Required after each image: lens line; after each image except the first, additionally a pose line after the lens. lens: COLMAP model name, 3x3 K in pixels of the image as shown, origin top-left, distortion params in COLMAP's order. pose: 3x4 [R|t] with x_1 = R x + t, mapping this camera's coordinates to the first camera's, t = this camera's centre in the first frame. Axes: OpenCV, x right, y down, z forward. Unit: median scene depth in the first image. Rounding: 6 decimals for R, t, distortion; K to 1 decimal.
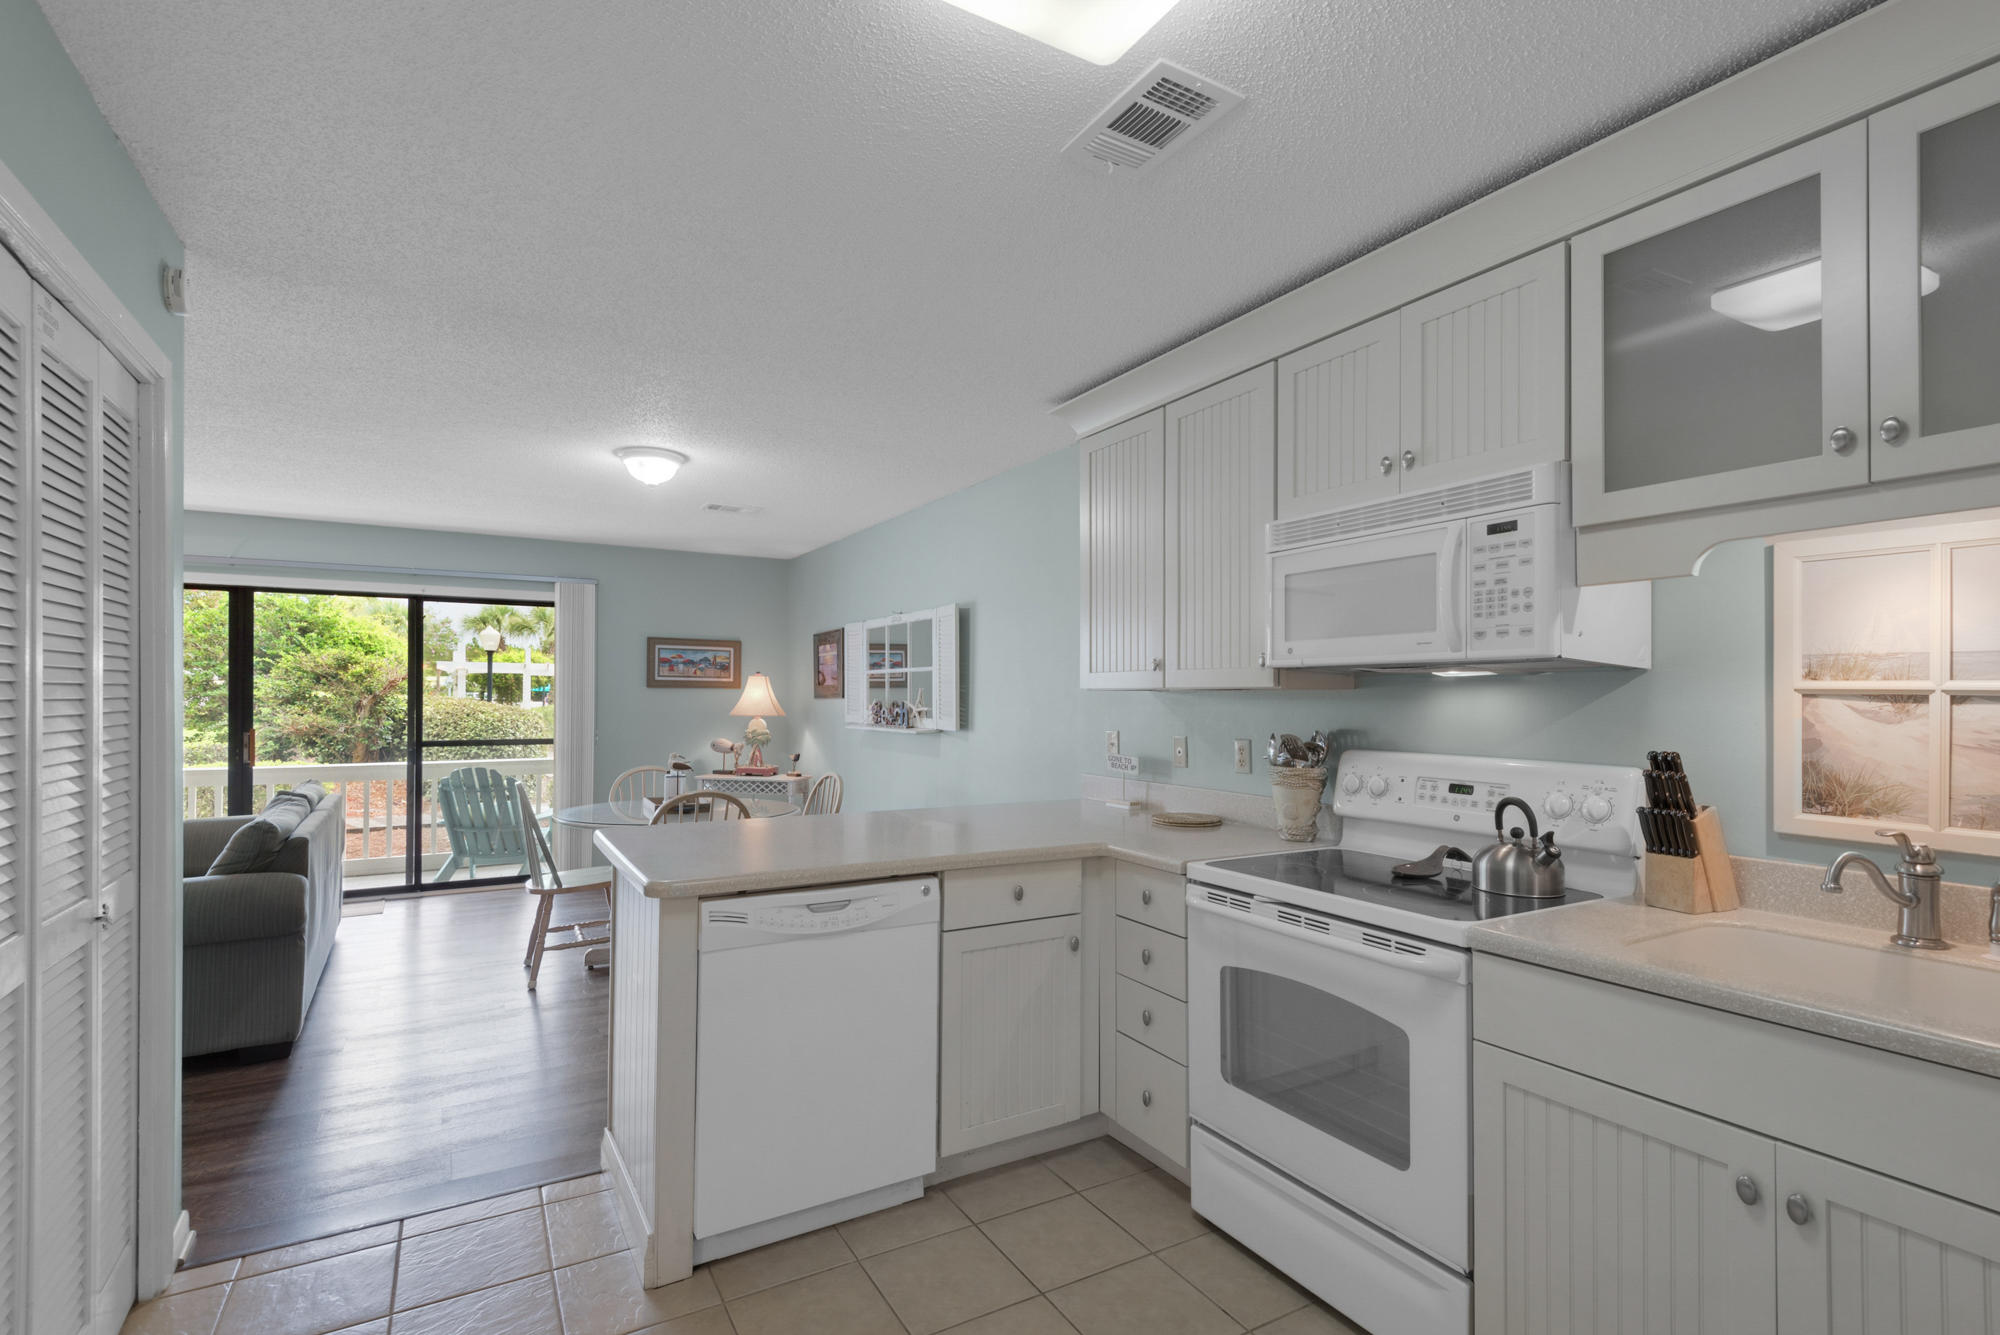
lens RADIAL K [[918.4, 0, 1011.3], [0, 918.4, 680.5], [0, 0, 1]] dist [0.051961, -0.028930]
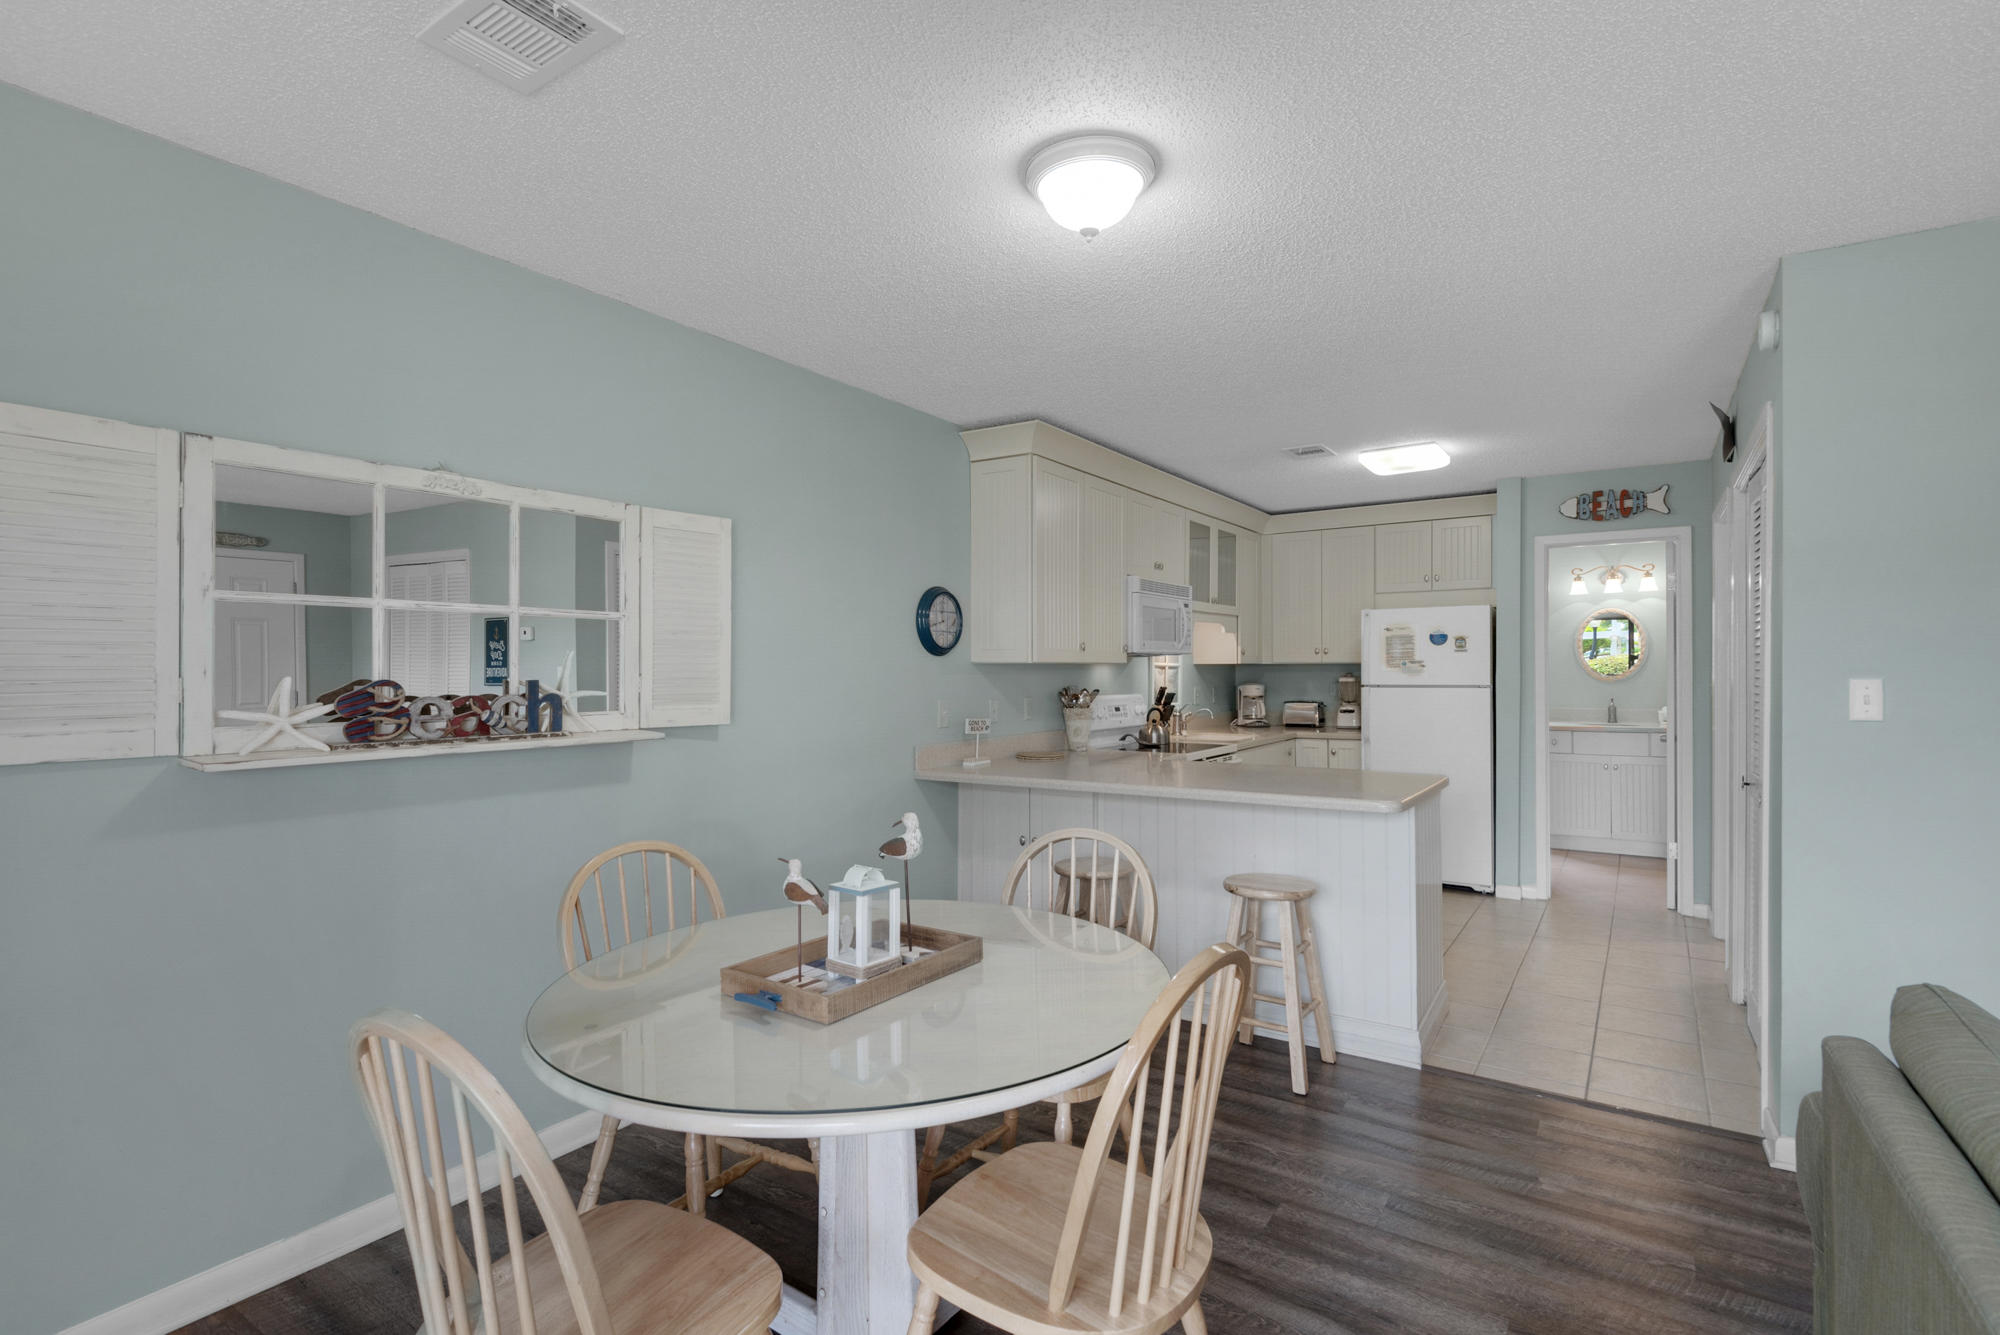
lens RADIAL K [[933.9, 0, 1000.0], [0, 933.9, 667.5], [0, 0, 1]] dist [0.018058, -0.017388]
pose [[-0.428236, 0.000992, 0.903666, -0.652390], [-0.013861, 0.999875, -0.007666, 0.017259], [-0.903561, -0.015809, -0.428169, 1.016454]]
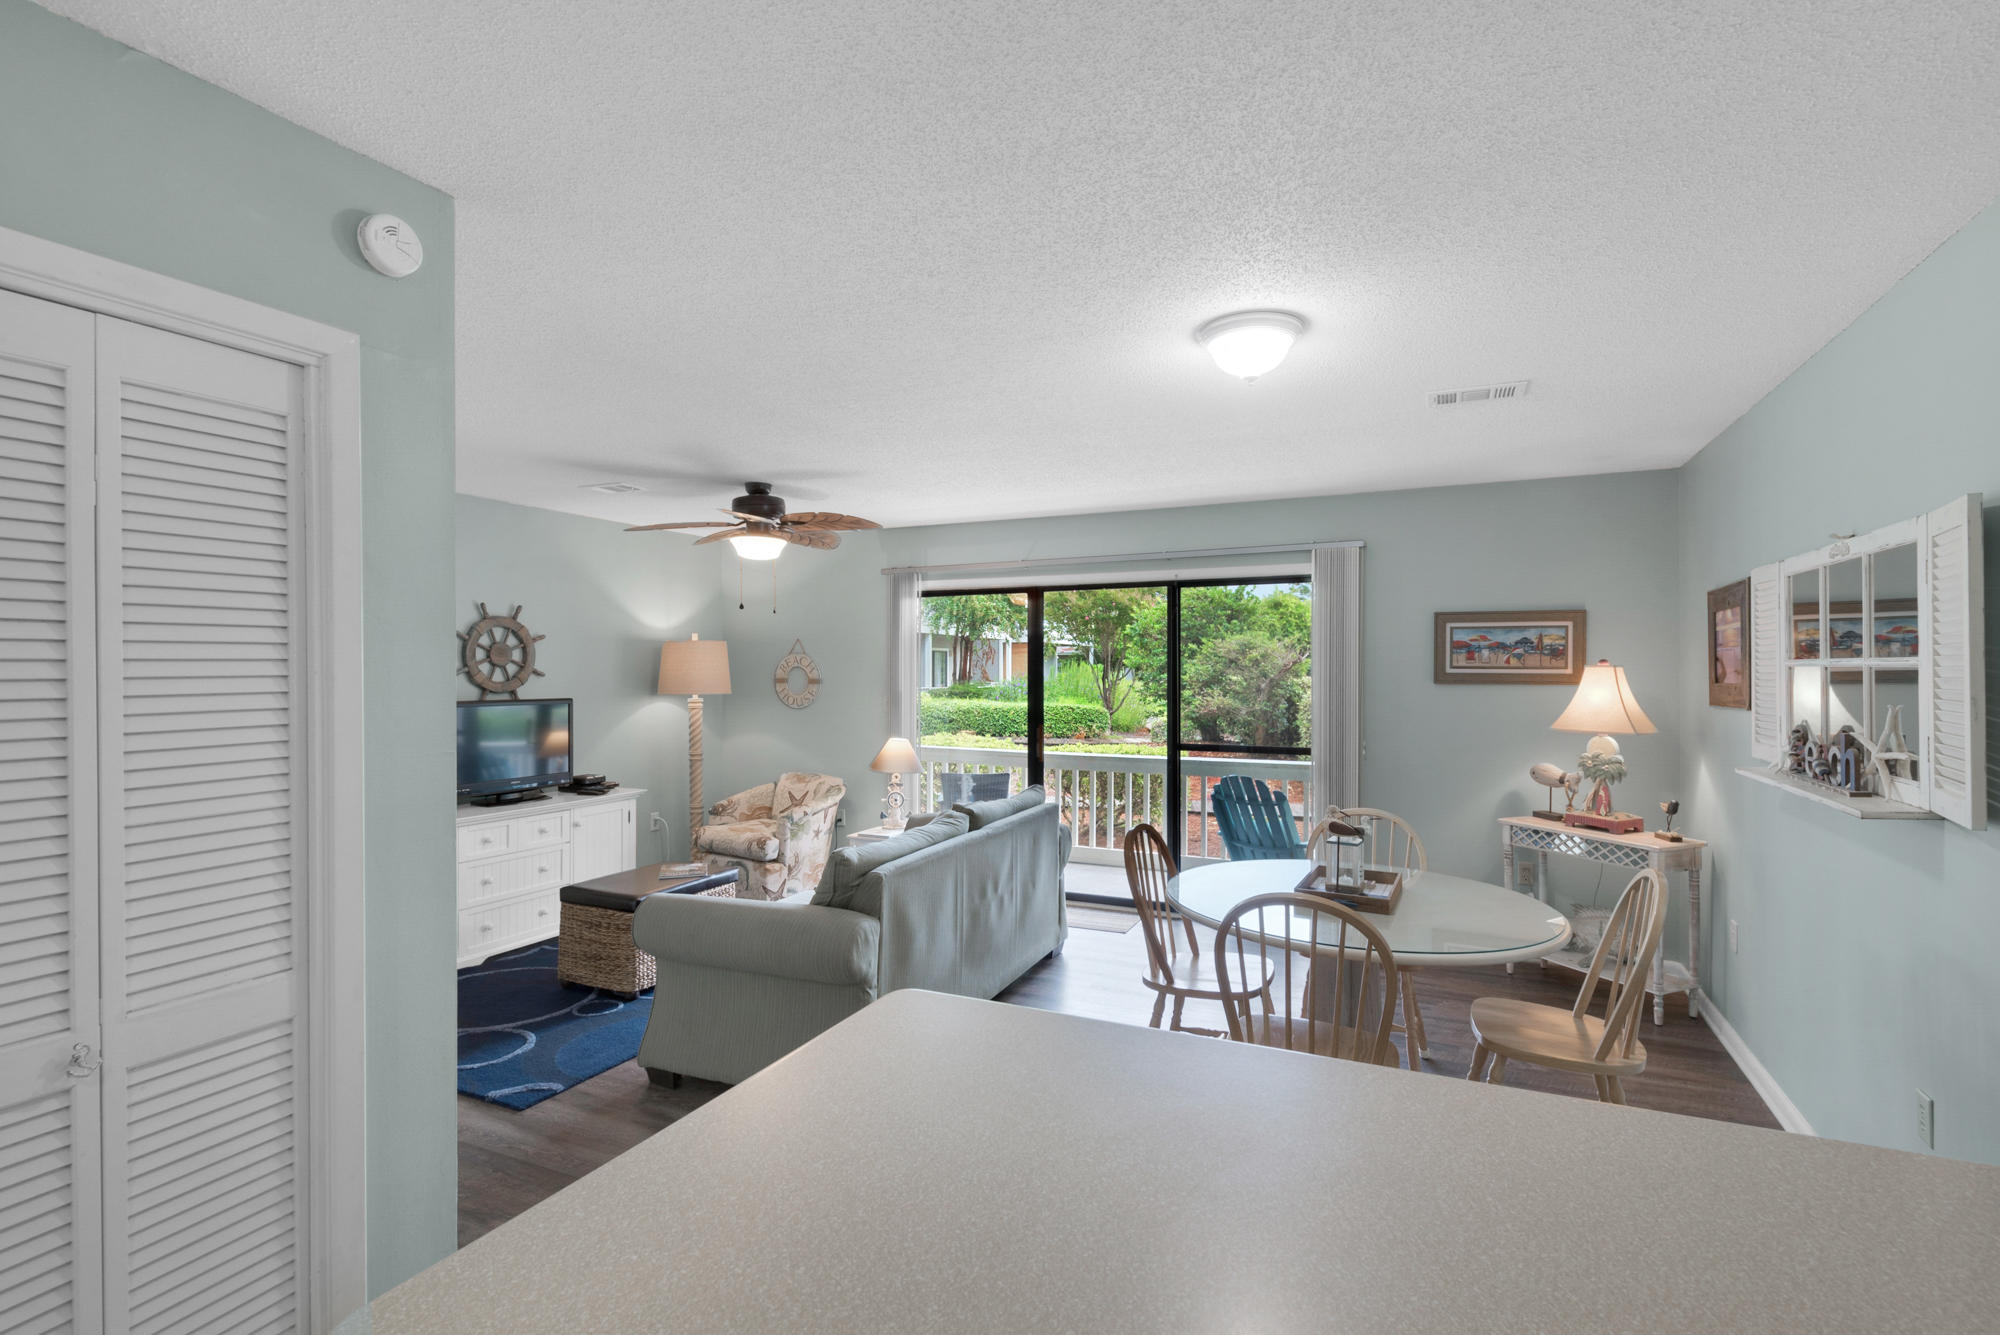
lens RADIAL K [[952.6, 0, 984.3], [0, 952.6, 664.5], [0, 0, 1]] dist [-0.006832, 0.000147]
pose [[0.544070, -0.007778, -0.839004, 0.040238], [0.018706, 0.999821, 0.002862, -0.020383], [0.838831, -0.017252, 0.544118, 0.409246]]
